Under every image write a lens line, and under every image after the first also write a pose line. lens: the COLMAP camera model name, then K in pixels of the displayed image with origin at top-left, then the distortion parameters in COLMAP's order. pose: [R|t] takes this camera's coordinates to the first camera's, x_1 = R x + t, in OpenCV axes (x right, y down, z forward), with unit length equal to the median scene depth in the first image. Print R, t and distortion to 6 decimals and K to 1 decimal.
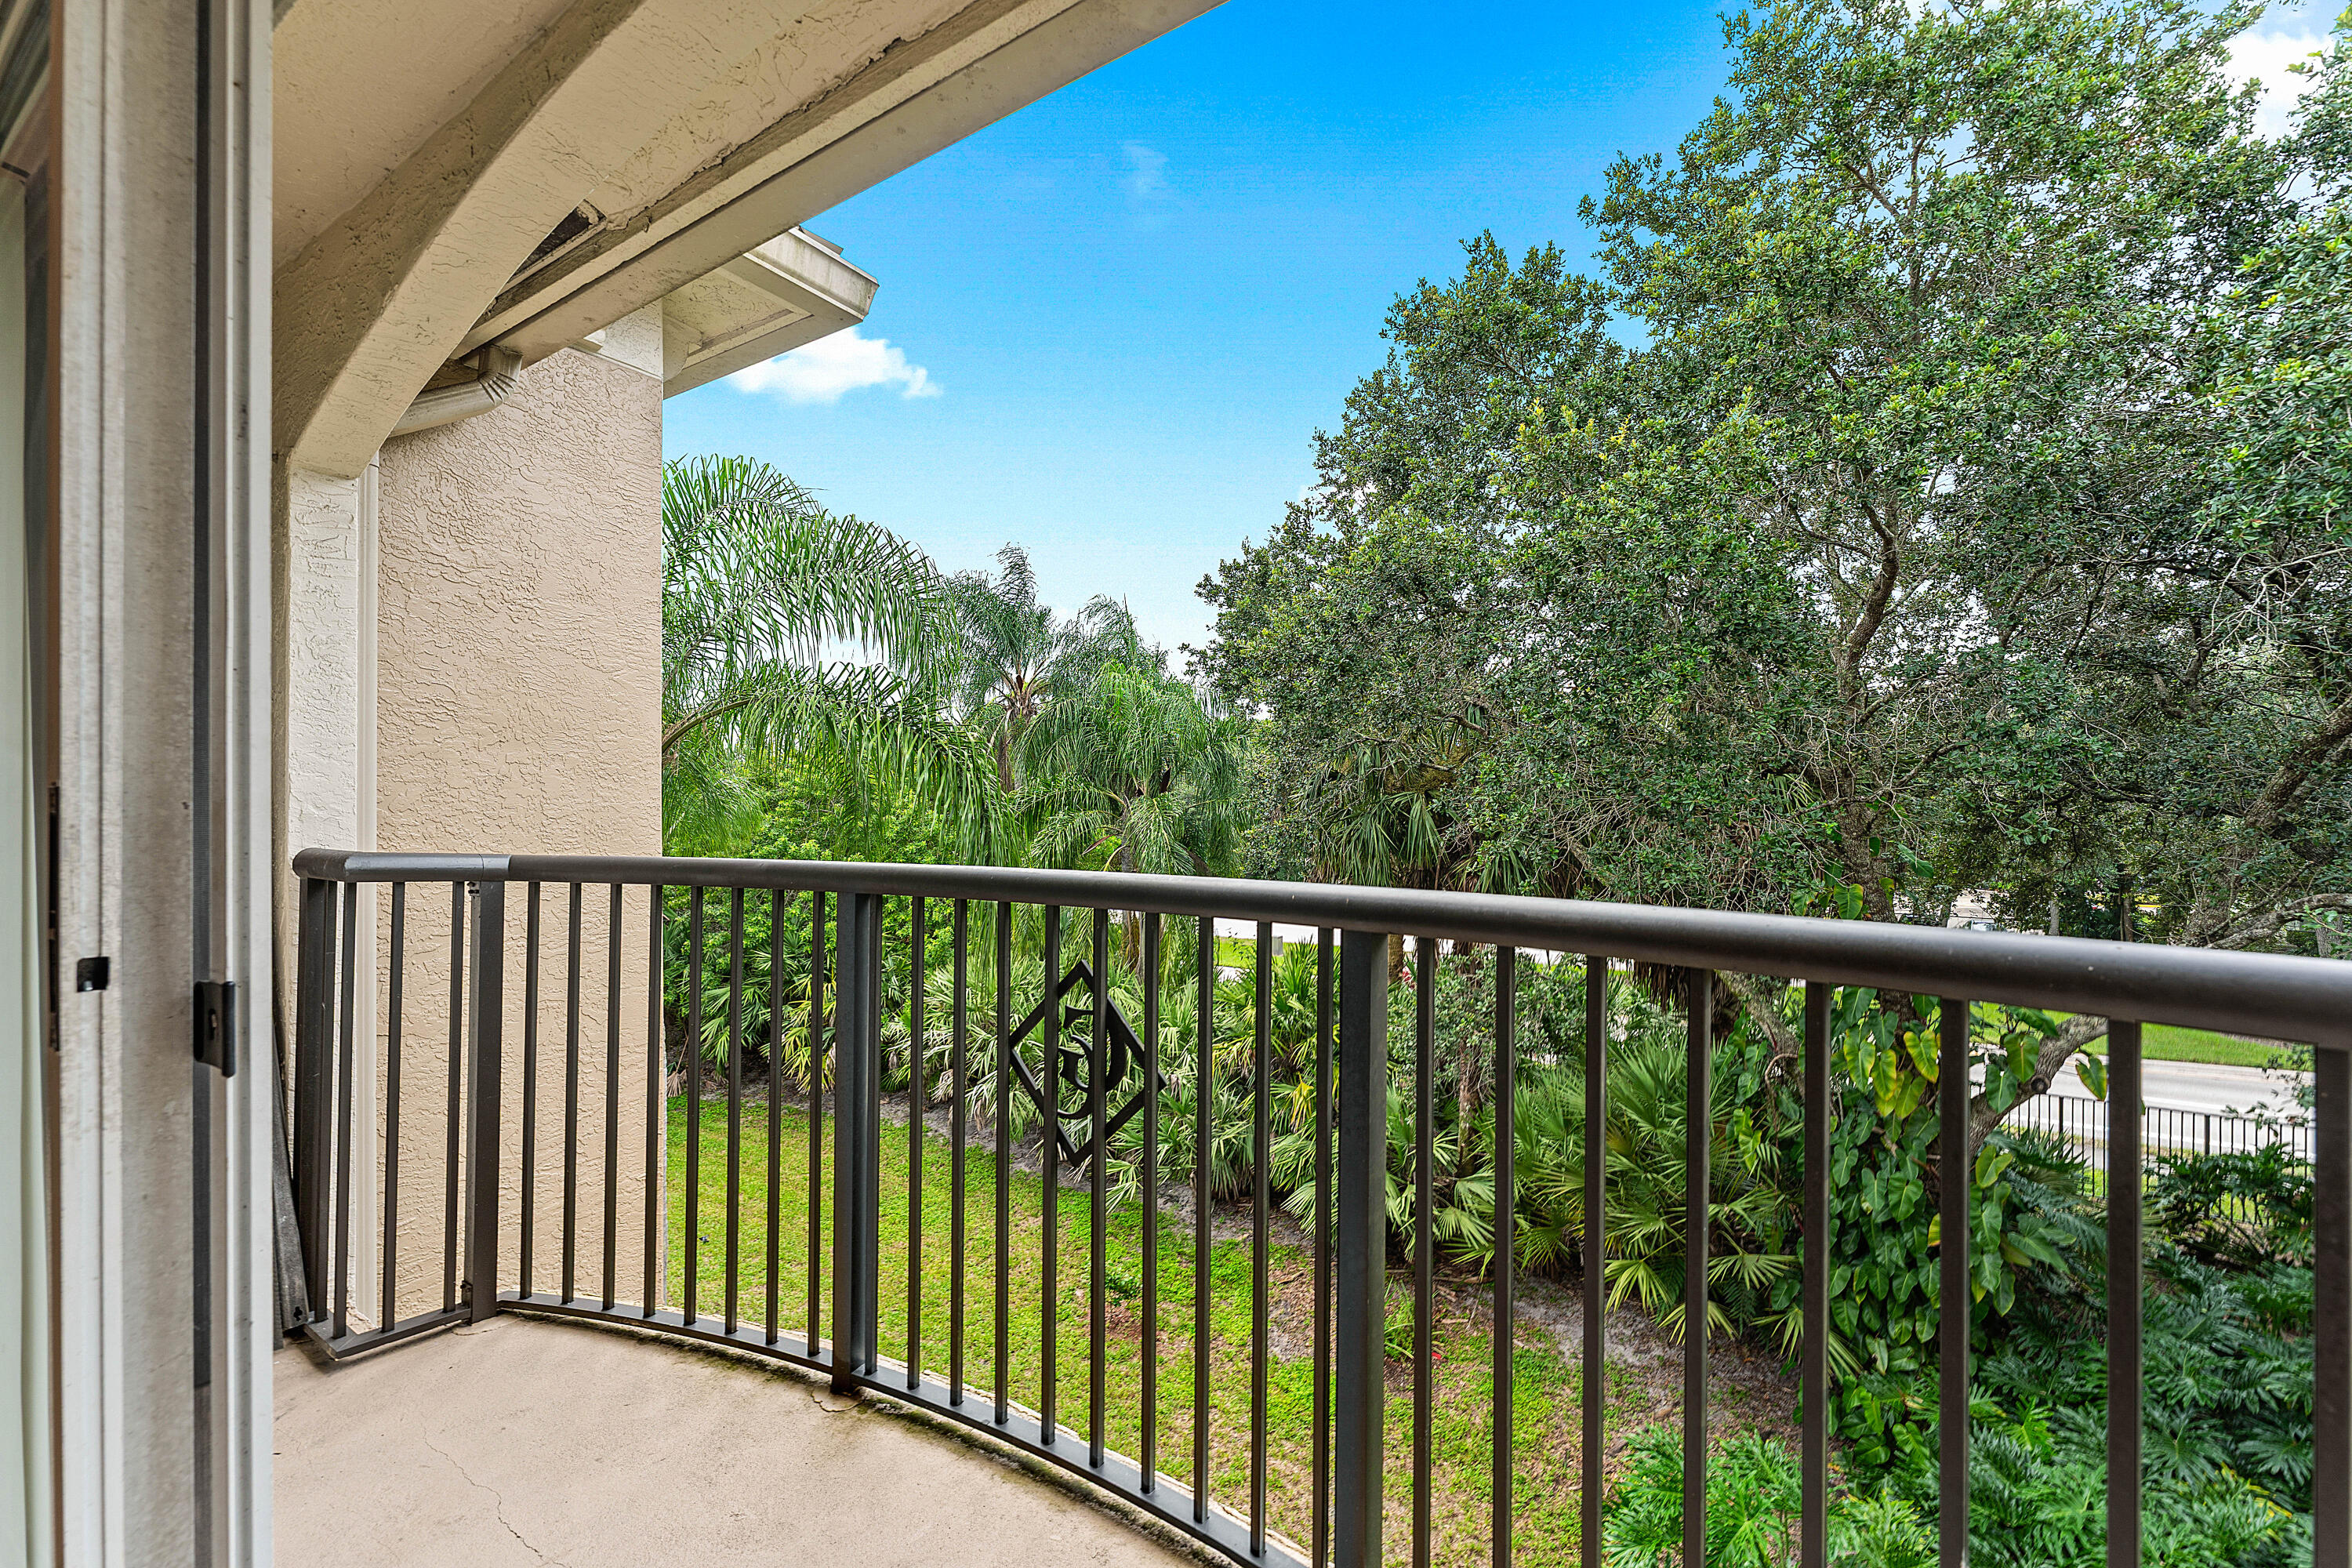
lens RADIAL K [[967.3, 0, 1175.1], [0, 967.3, 793.9], [0, 0, 1]] dist [0.001893, 0.000087]
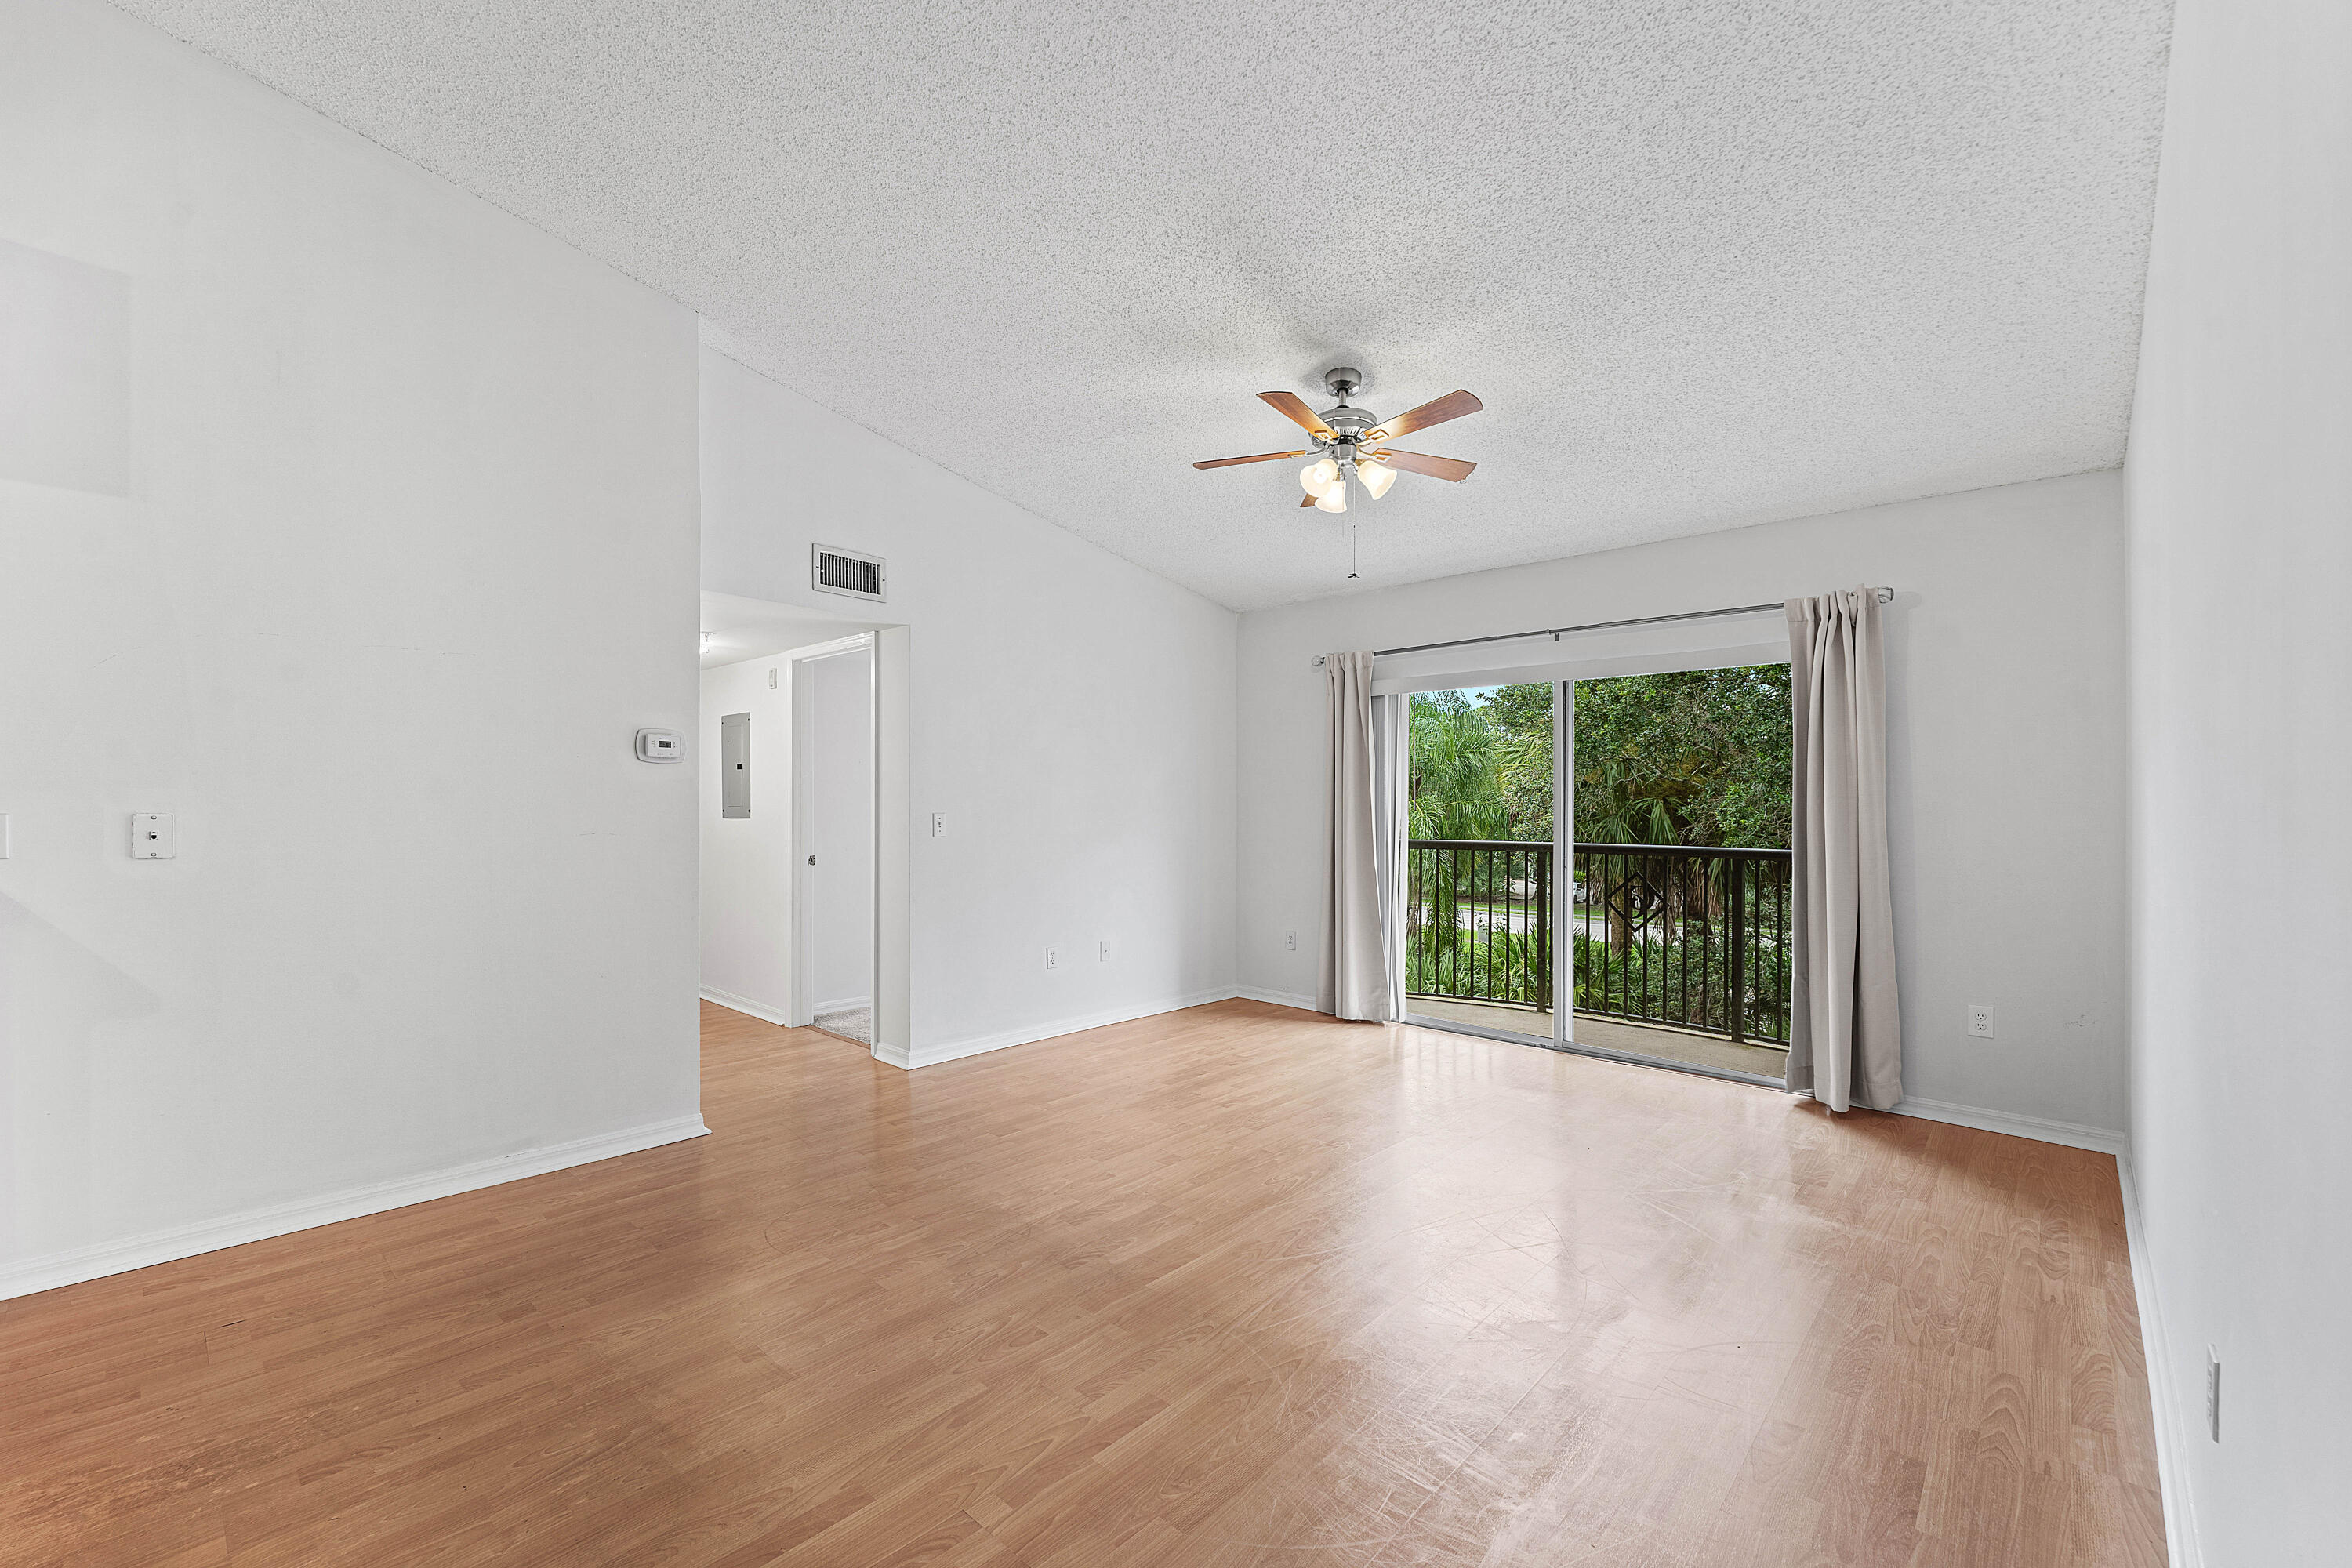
lens RADIAL K [[953.4, 0, 1156.6], [0, 953.4, 806.5], [0, 0, 1]] dist [0.001324, 0.000023]
pose [[0.981514, 0.000971, -0.191390, -0.189490], [0.002890, 0.999798, 0.019893, -0.021769], [0.191370, -0.020078, 0.981313, -0.444406]]
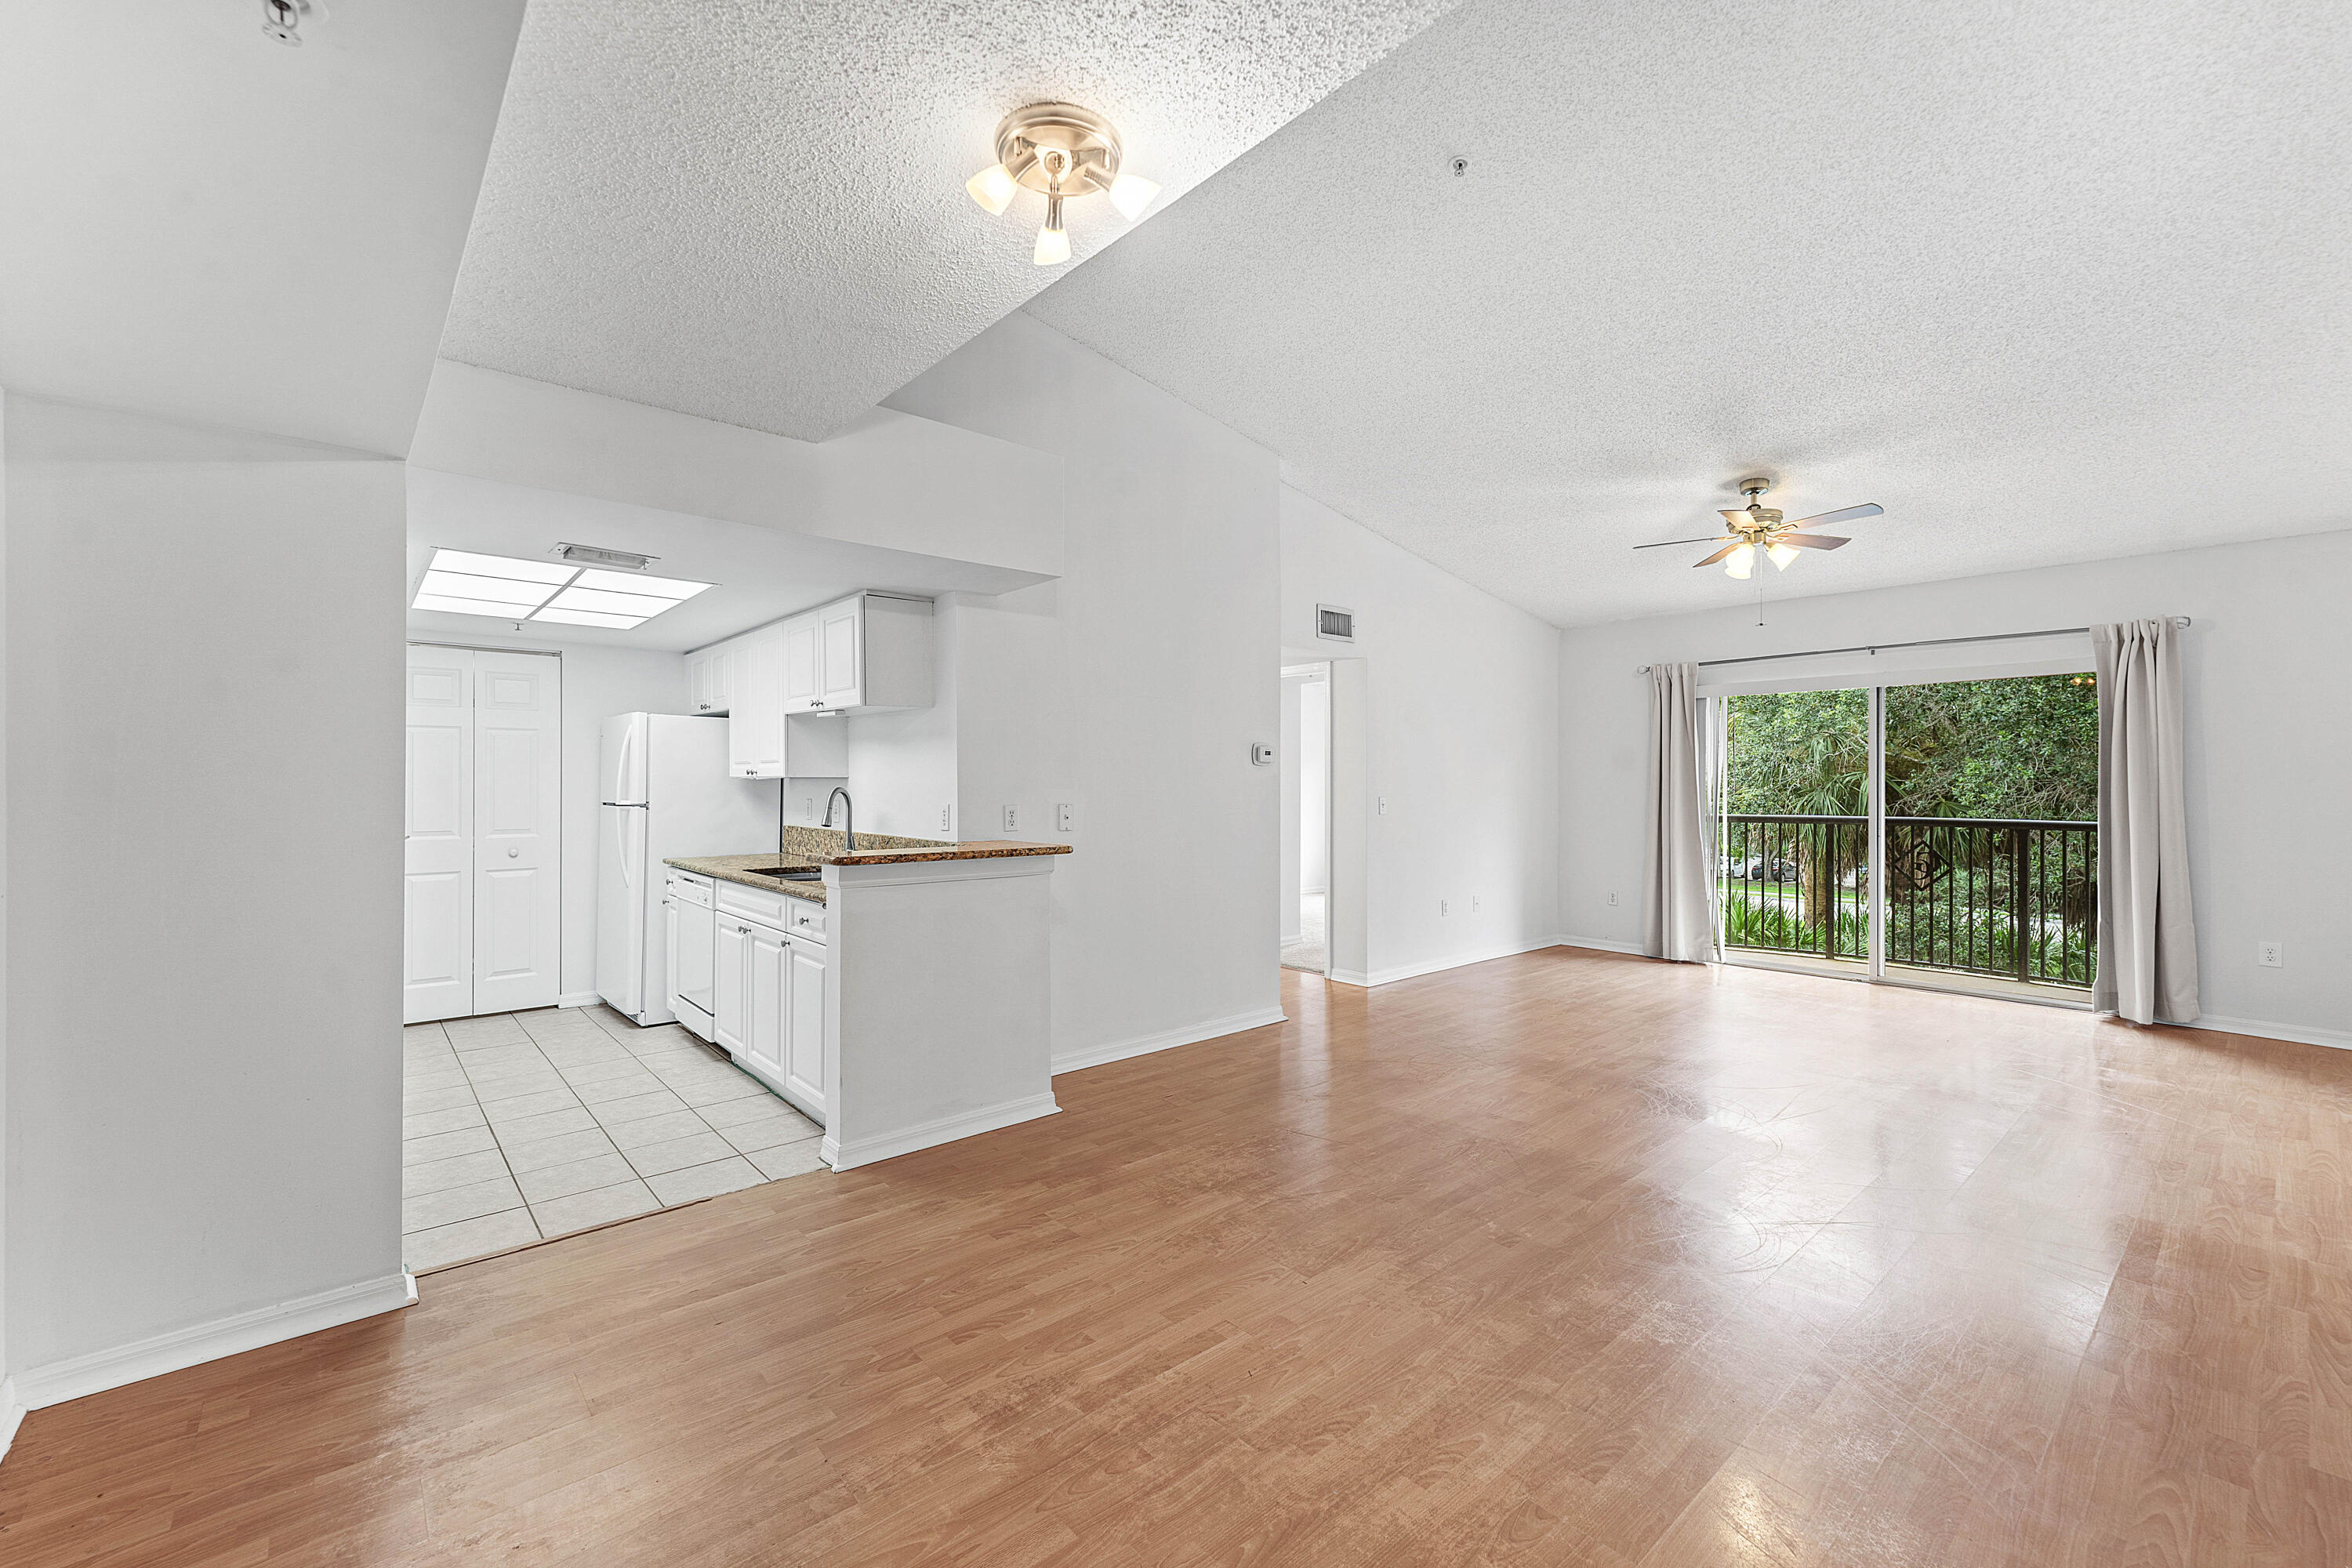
lens RADIAL K [[957.4, 0, 1174.0], [0, 957.4, 787.7], [0, 0, 1]] dist [0.010565, 0.000562]
pose [[0.957067, -0.005631, -0.289813, -0.324400], [0.013676, 0.999575, 0.025741, -0.032829], [0.289545, -0.028599, 0.956737, -0.634703]]
